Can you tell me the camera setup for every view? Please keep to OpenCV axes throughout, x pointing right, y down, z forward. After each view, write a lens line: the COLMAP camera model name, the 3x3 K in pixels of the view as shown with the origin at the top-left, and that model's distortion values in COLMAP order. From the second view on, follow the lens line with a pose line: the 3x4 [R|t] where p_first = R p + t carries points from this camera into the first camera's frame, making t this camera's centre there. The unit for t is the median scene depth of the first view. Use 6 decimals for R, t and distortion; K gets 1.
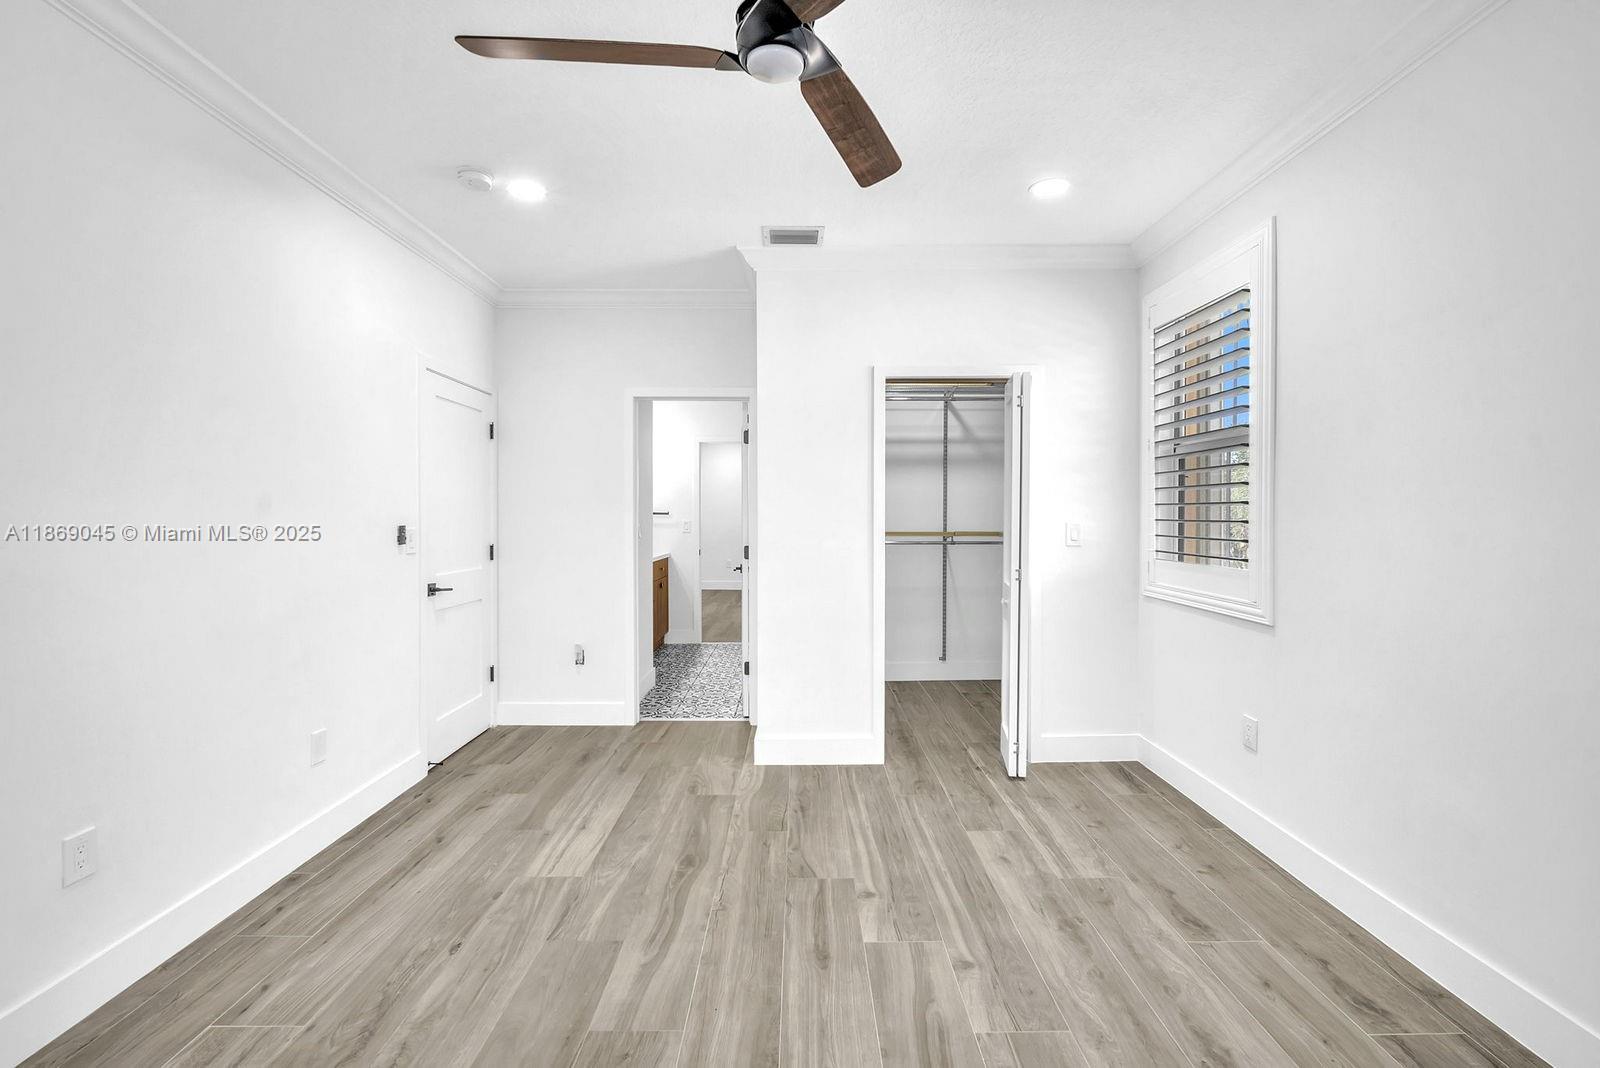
lens RADIAL K [[711.5, 0, 799.5], [0, 711.5, 516.3], [0, 0, 1]] dist [-0.005160, -0.000101]
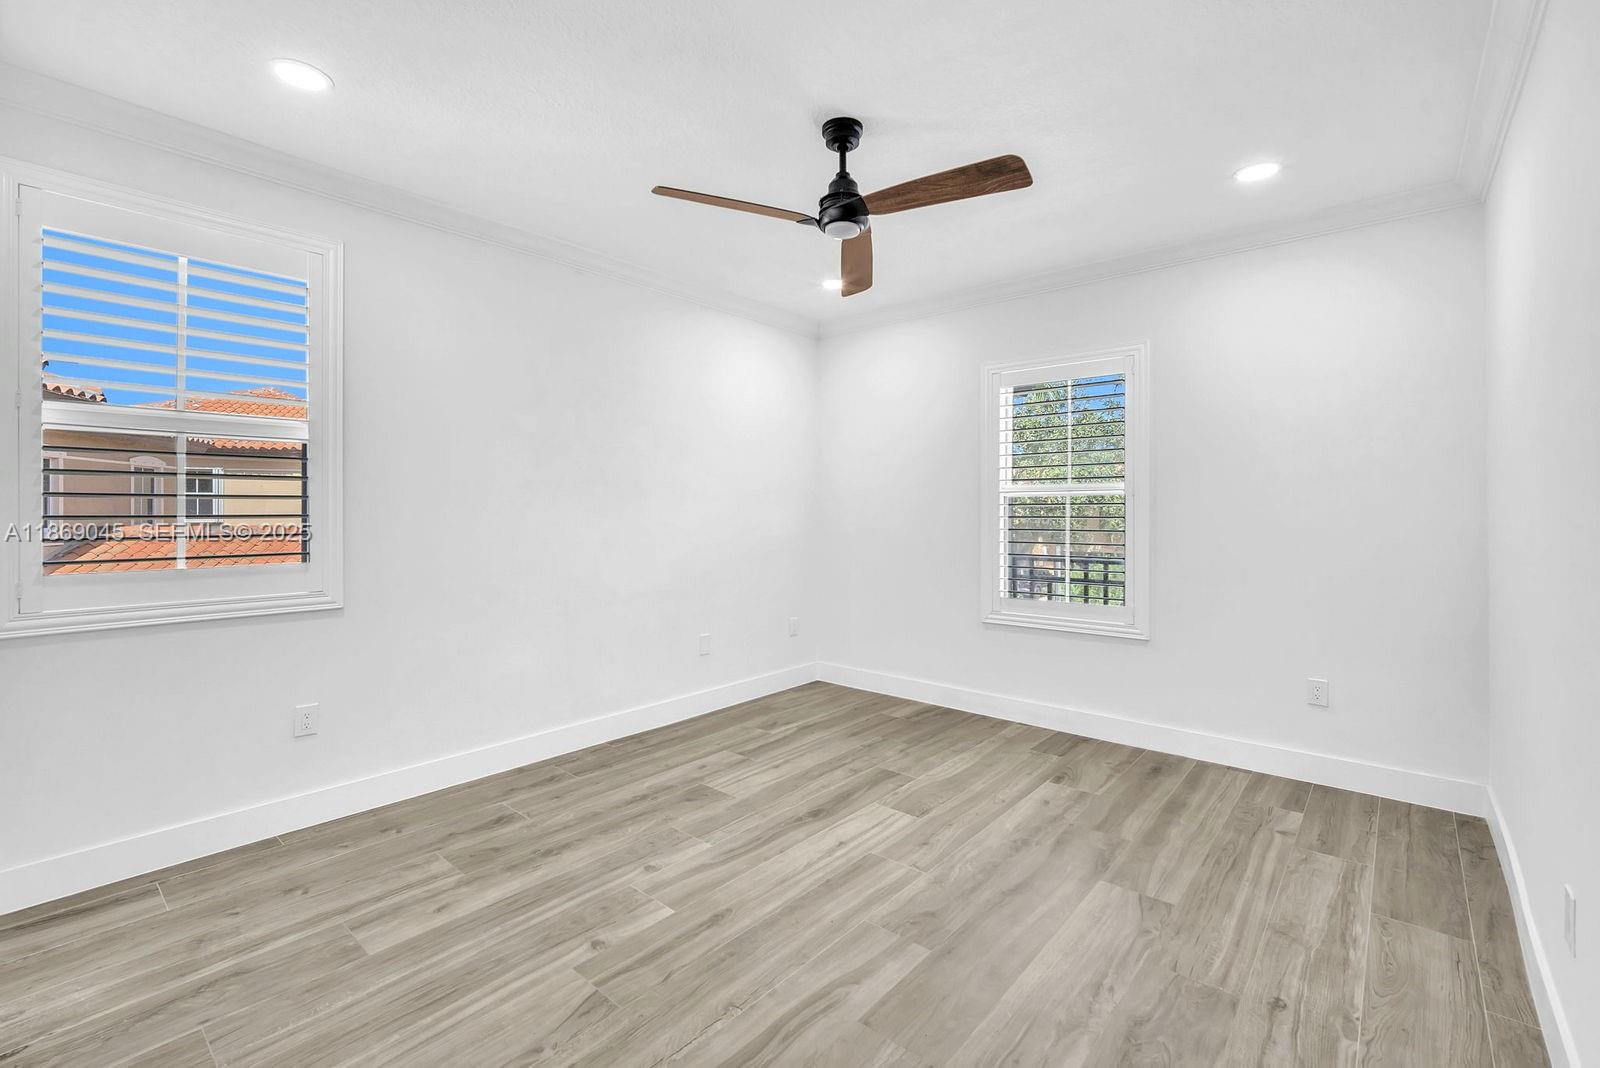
lens RADIAL K [[709.5, 0, 791.8], [0, 709.5, 573.4], [0, 0, 1]] dist [-0.001907, -0.000122]
pose [[-0.755102, -0.059618, 0.652891, -0.665809], [0.001973, 0.995646, 0.093199, -0.004040], [-0.655604, 0.071663, -0.751697, 1.555048]]
